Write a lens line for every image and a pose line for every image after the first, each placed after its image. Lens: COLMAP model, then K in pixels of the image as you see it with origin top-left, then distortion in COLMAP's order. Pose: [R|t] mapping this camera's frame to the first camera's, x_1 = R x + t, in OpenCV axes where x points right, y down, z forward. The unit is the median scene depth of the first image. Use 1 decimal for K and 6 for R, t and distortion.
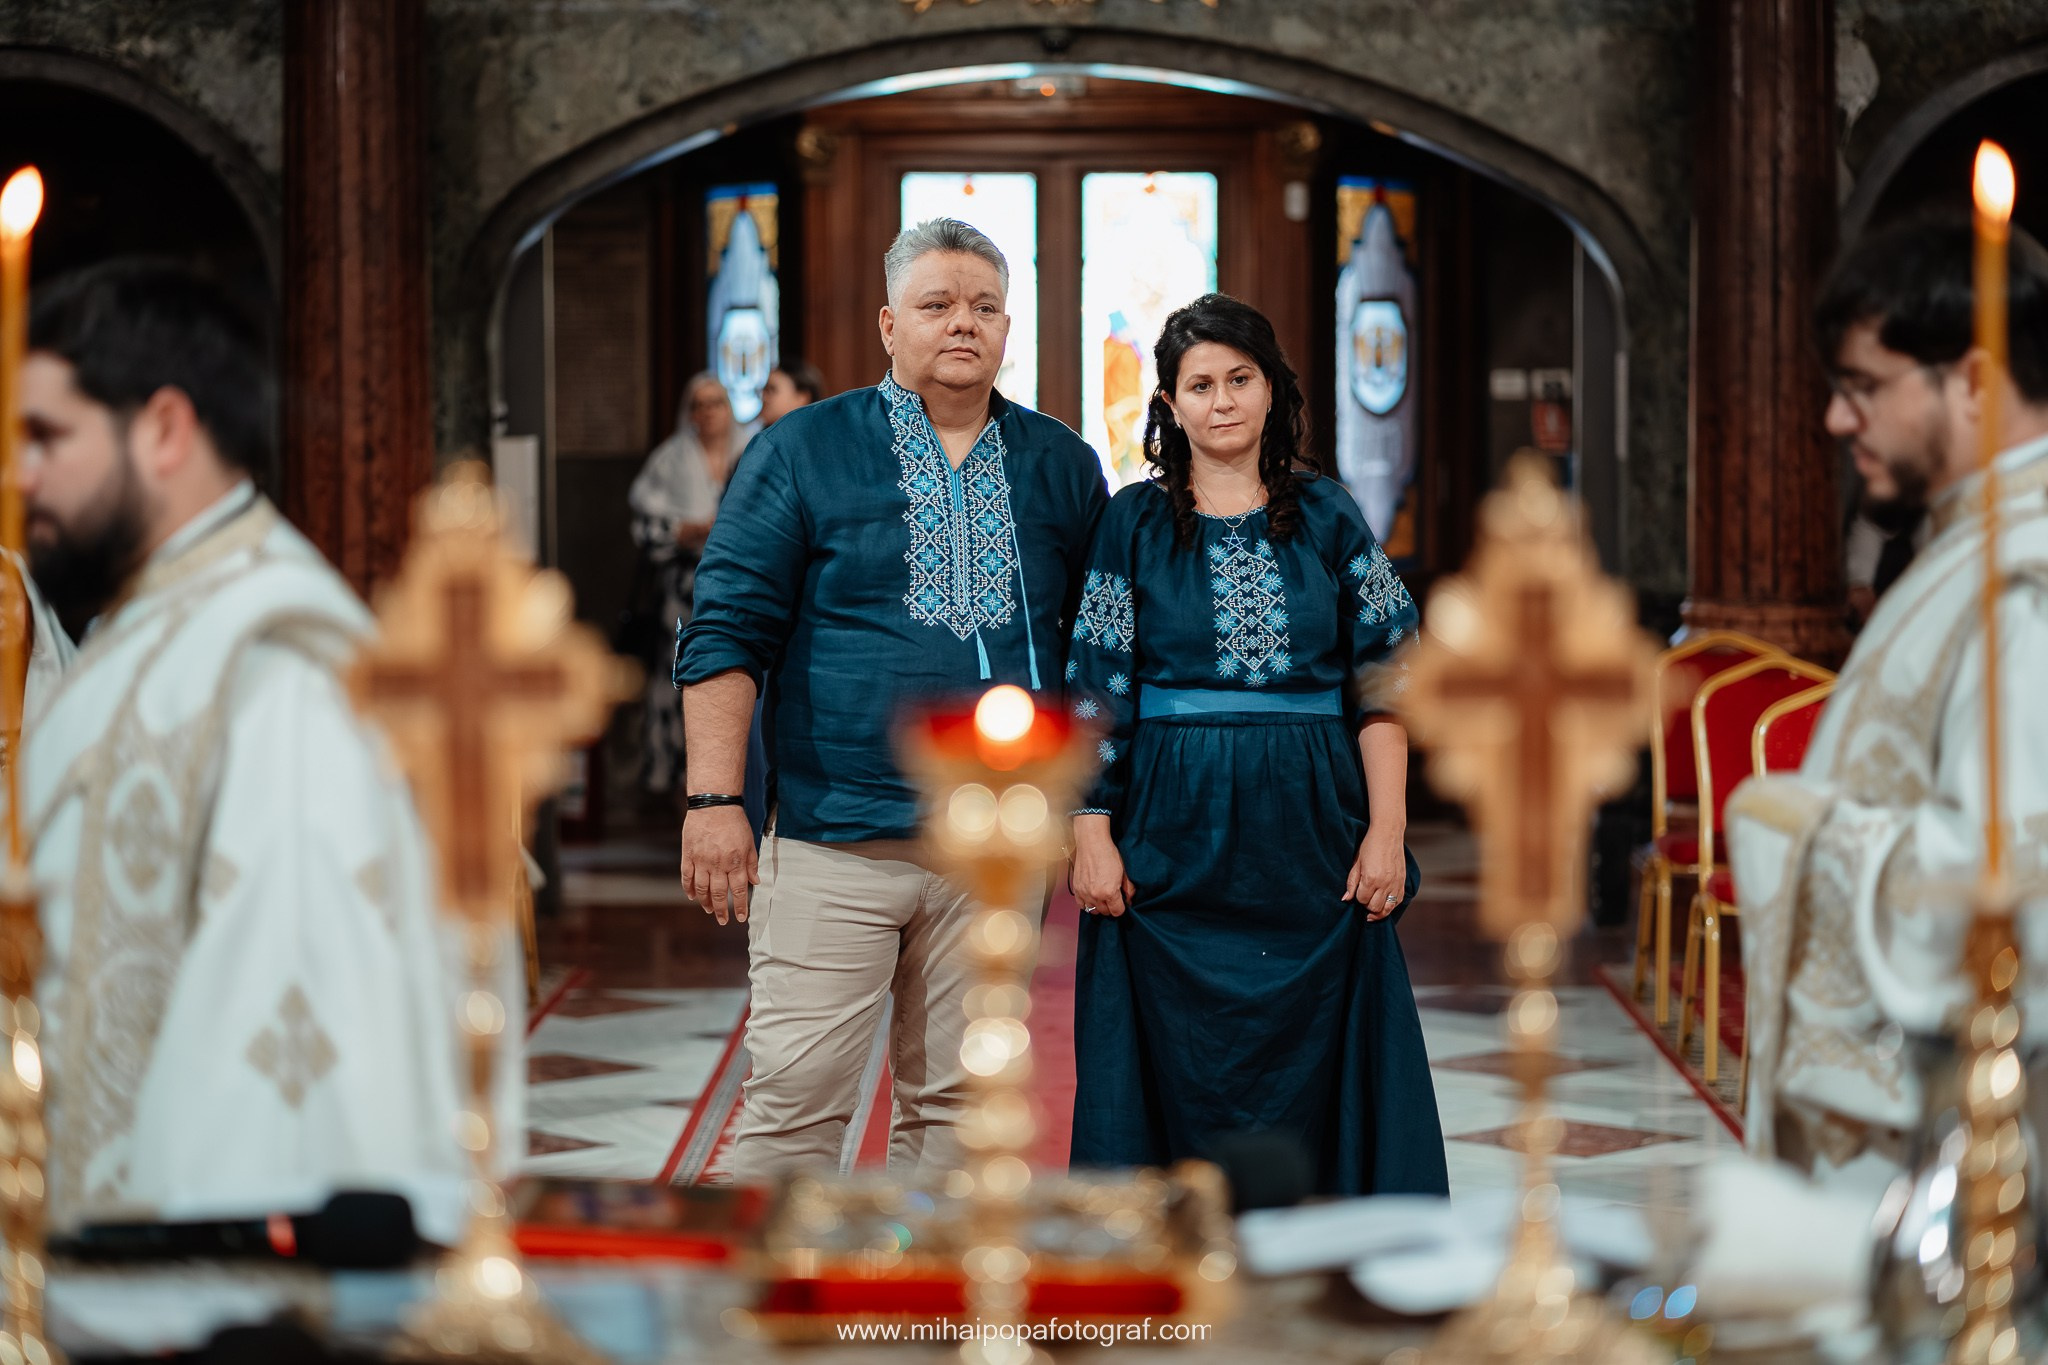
lens RADIAL K [[5006.5, 0, 1024.9], [0, 5006.5, 678.1], [0, 0, 1]] dist [0.331217, 0.000000]
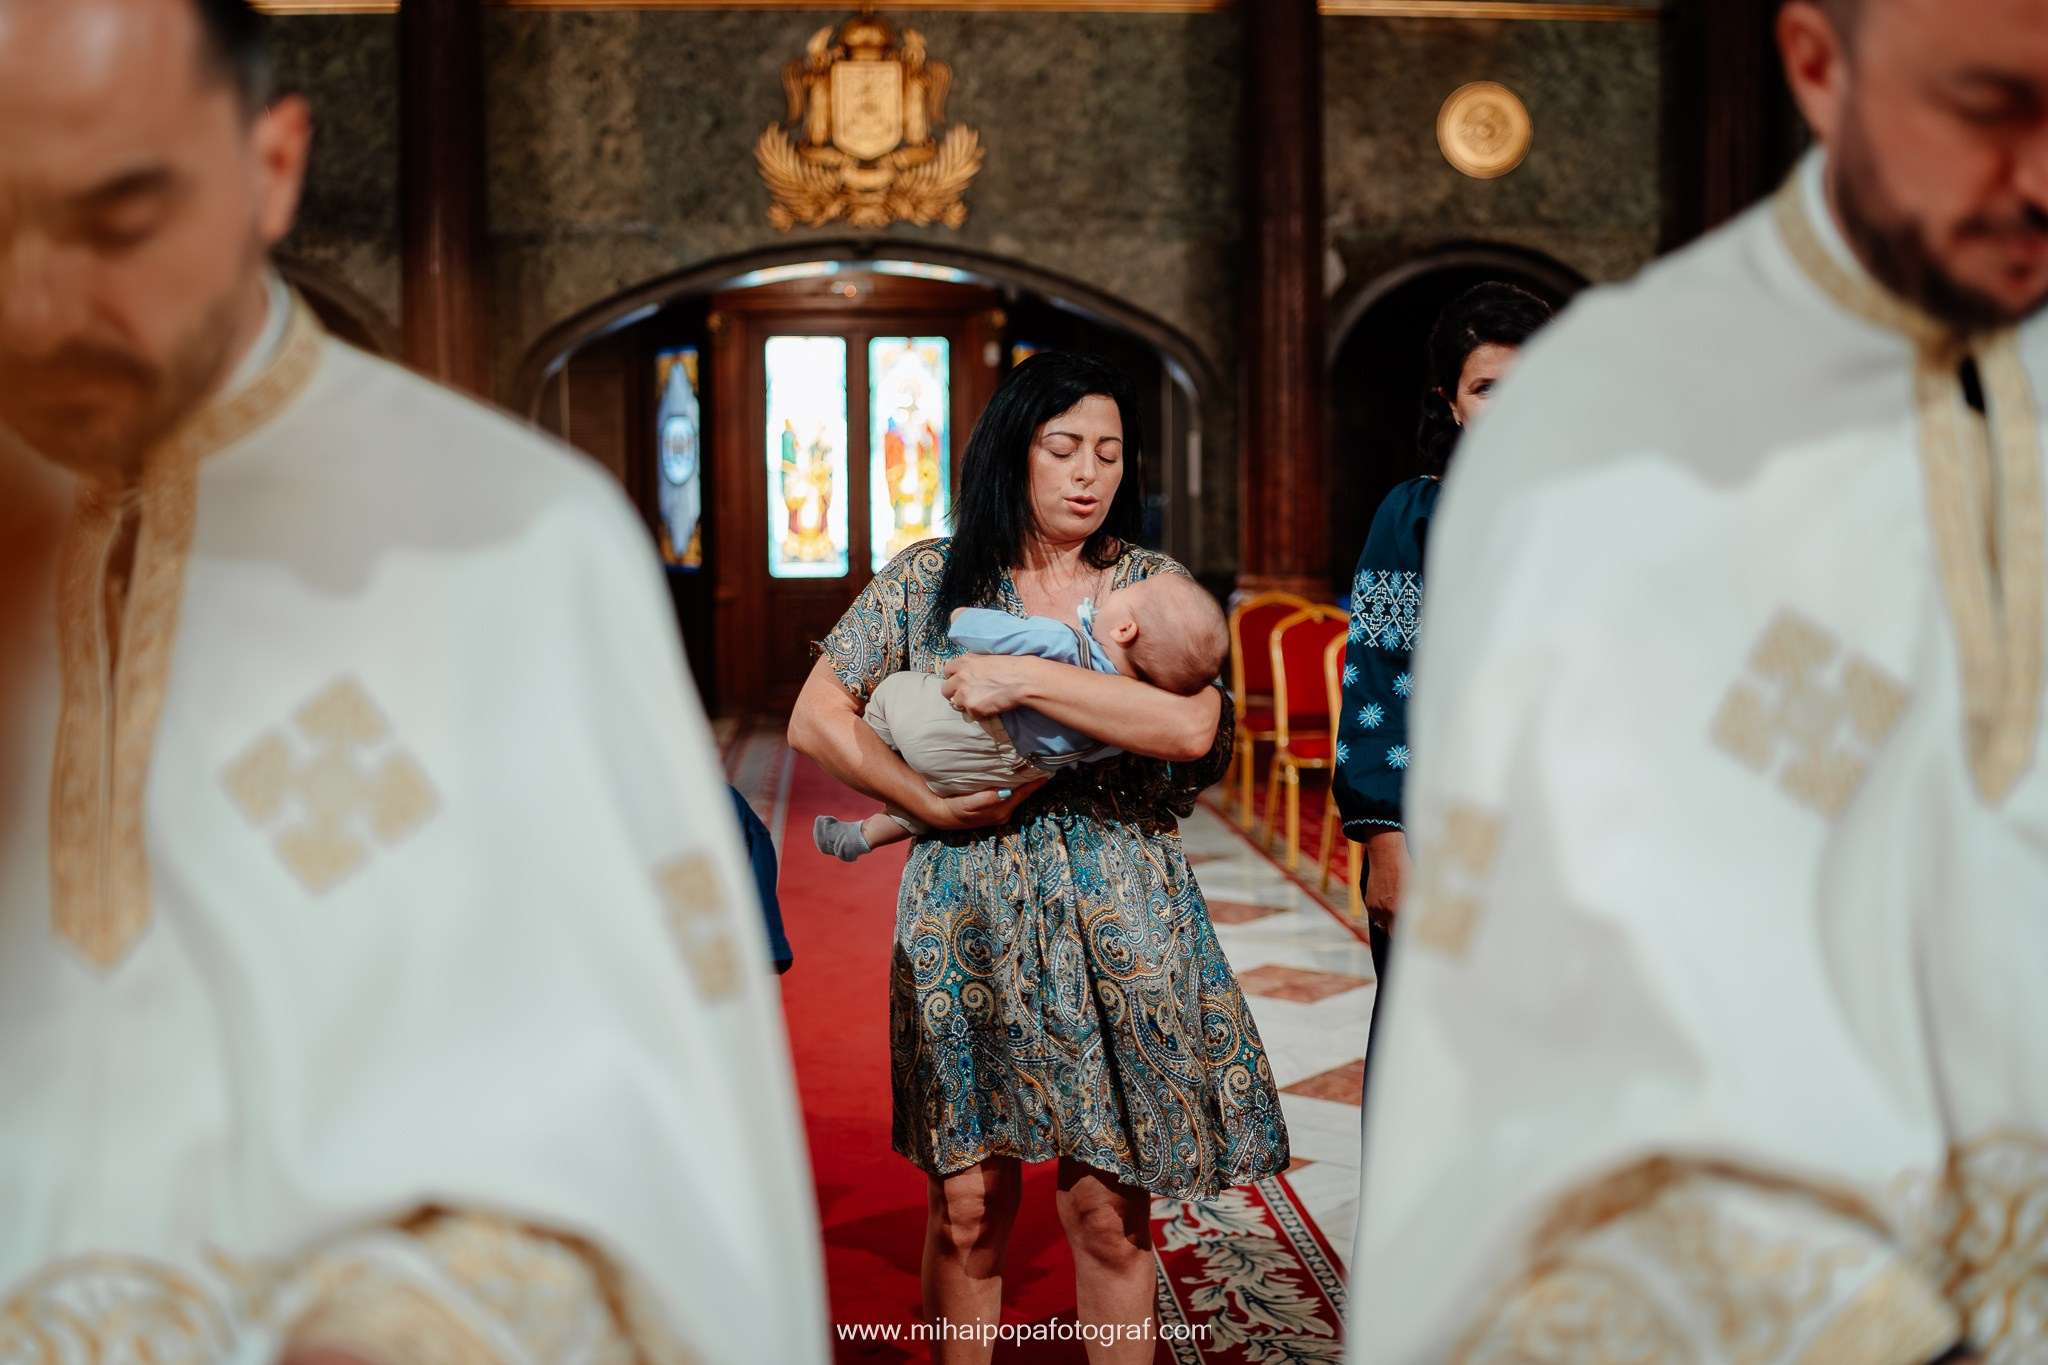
lens RADIAL K [[2104.3, 0, 1022.9], [0, 2104.3, 682.9], [0, 0, 1]] dist [-0.027665, 0.000000]
pose [[0.994136, -0.012542, 0.107408, -0.018720], [0.009371, 0.999507, 0.029978, -0.000838], [-0.107731, -0.028796, 0.993763, 0.288383]]
